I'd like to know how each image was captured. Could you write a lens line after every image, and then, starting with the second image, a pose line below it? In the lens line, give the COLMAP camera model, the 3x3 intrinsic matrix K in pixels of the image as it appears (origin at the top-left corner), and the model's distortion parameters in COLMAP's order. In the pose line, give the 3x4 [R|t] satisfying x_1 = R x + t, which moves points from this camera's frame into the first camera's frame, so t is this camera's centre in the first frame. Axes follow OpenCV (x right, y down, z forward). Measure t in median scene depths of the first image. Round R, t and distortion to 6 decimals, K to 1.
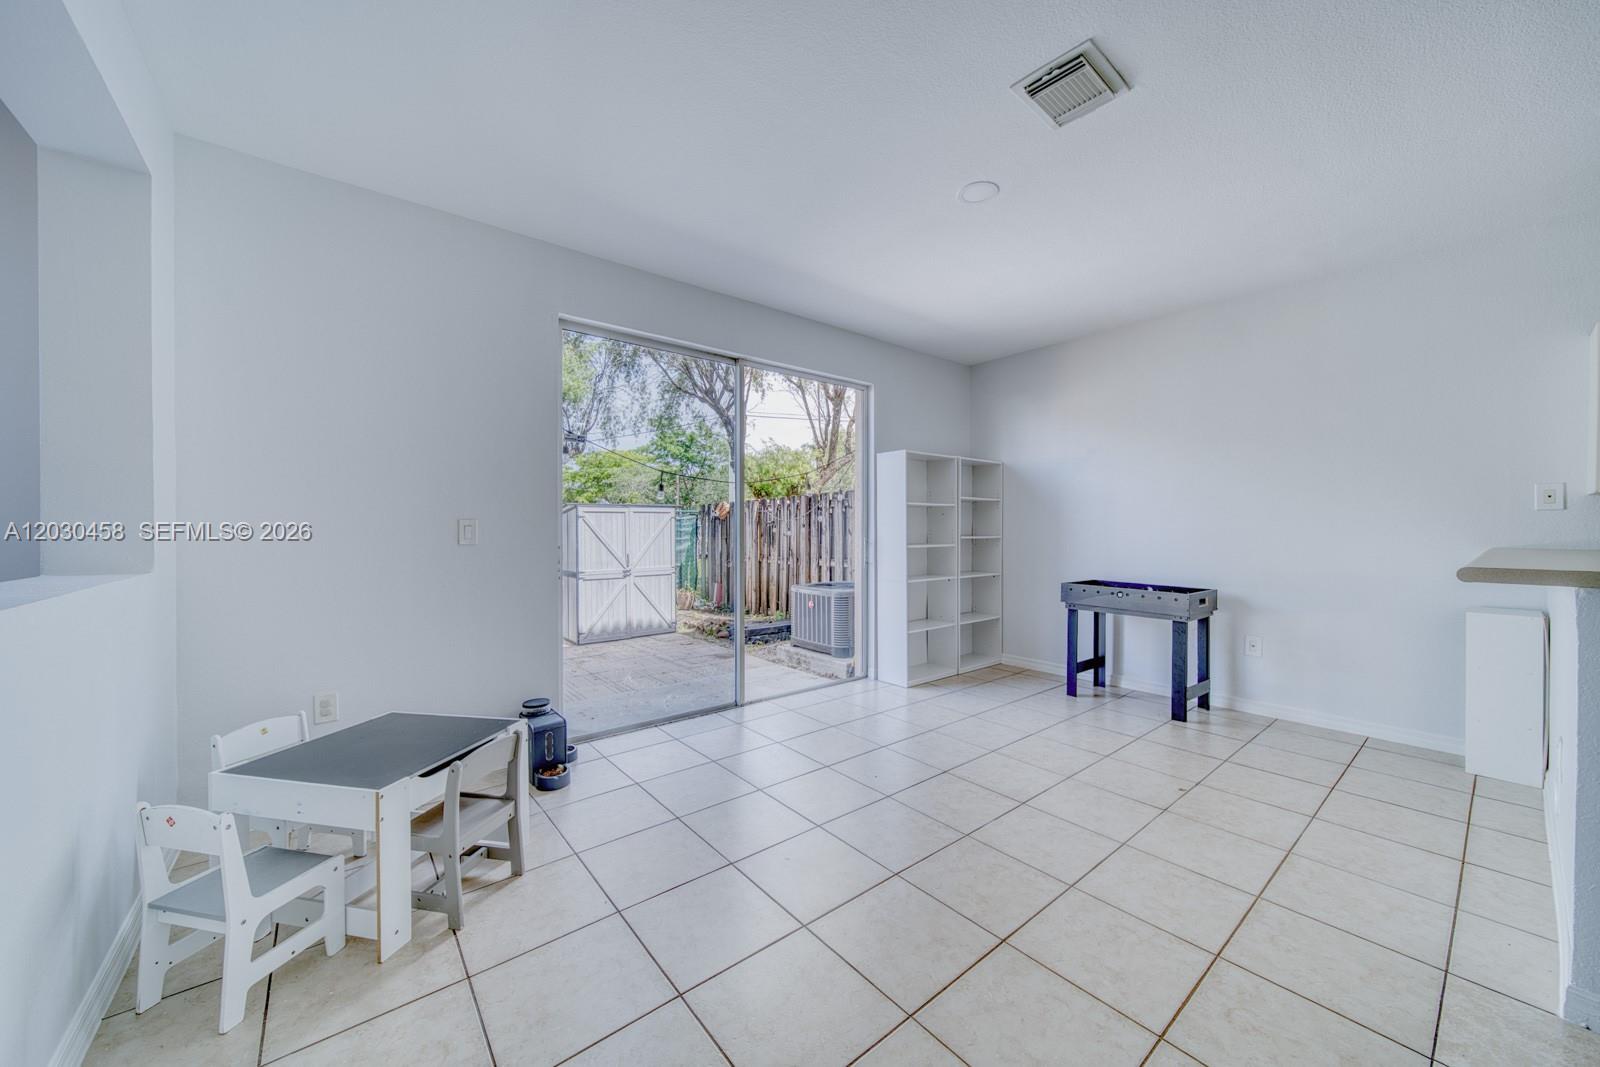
lens RADIAL K [[595.6, 0, 800.0], [0, 595.6, 533.5], [0, 0, 1]] dist [-0.000394, 0.000113]
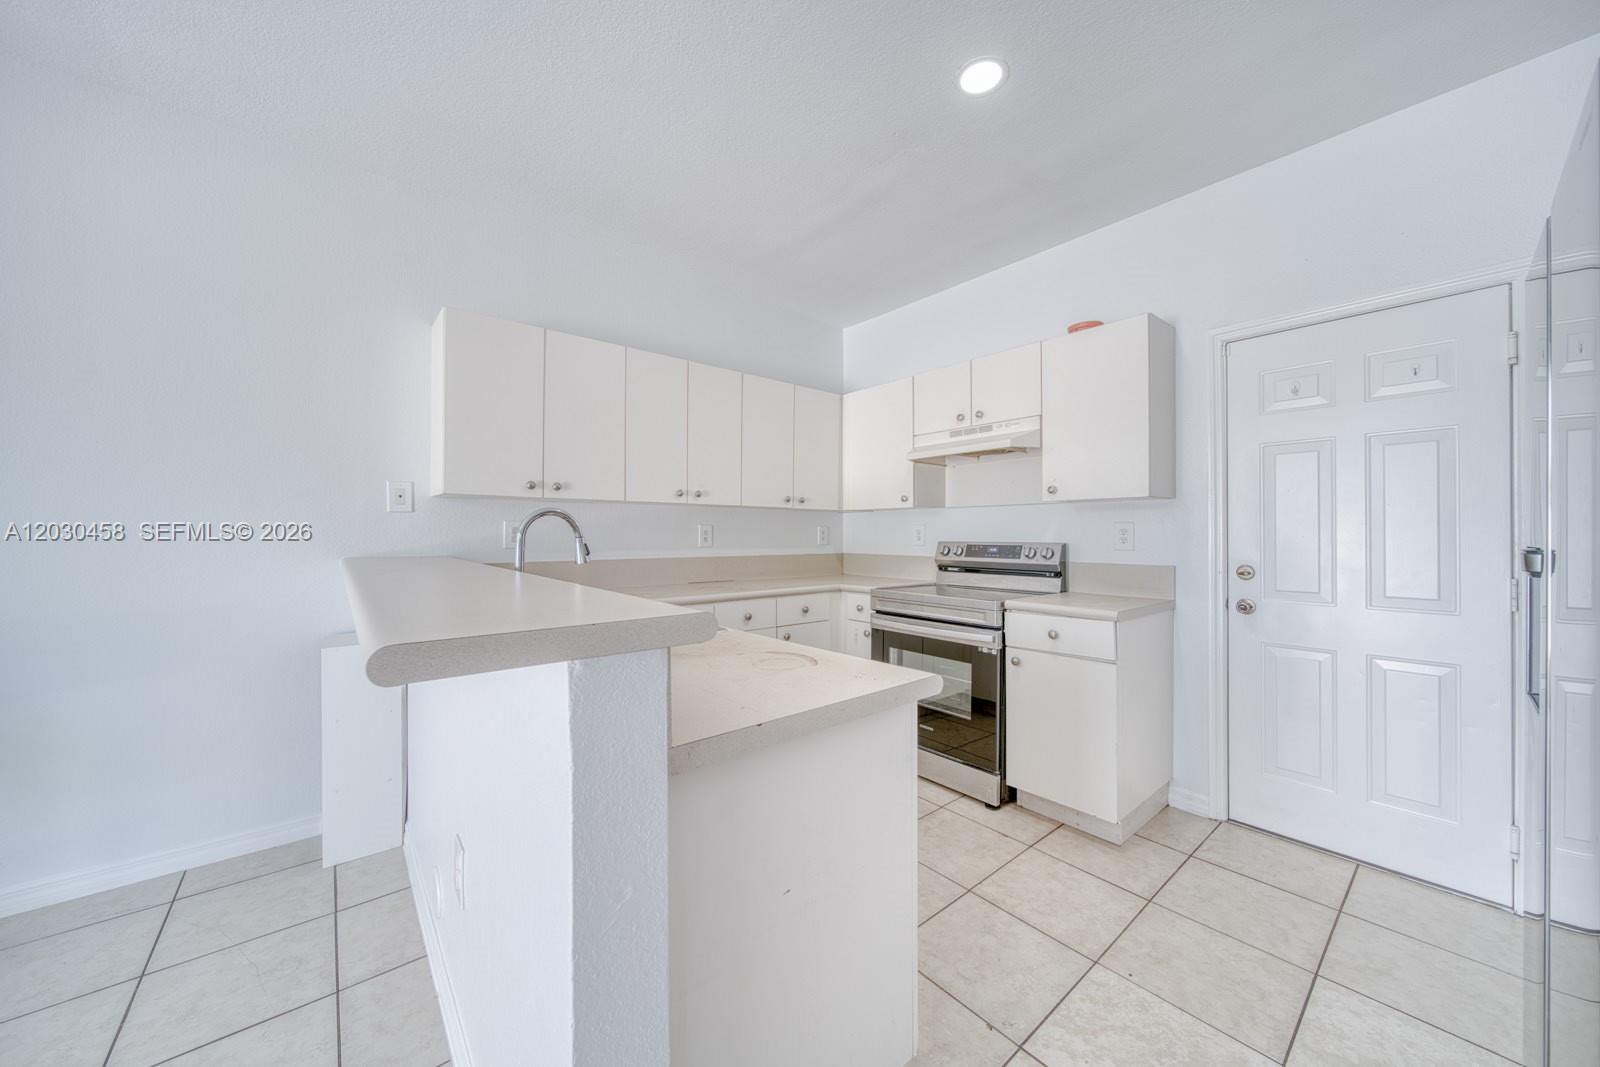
lens RADIAL K [[586.3, 0, 802.3], [0, 586.3, 528.3], [0, 0, 1]] dist [-0.000414, -0.000505]
pose [[0.015911, 0.004041, 0.999865, 0.436870], [0.009462, 0.999946, -0.004192, -0.007006], [-0.999829, 0.009528, 0.015872, 0.424948]]
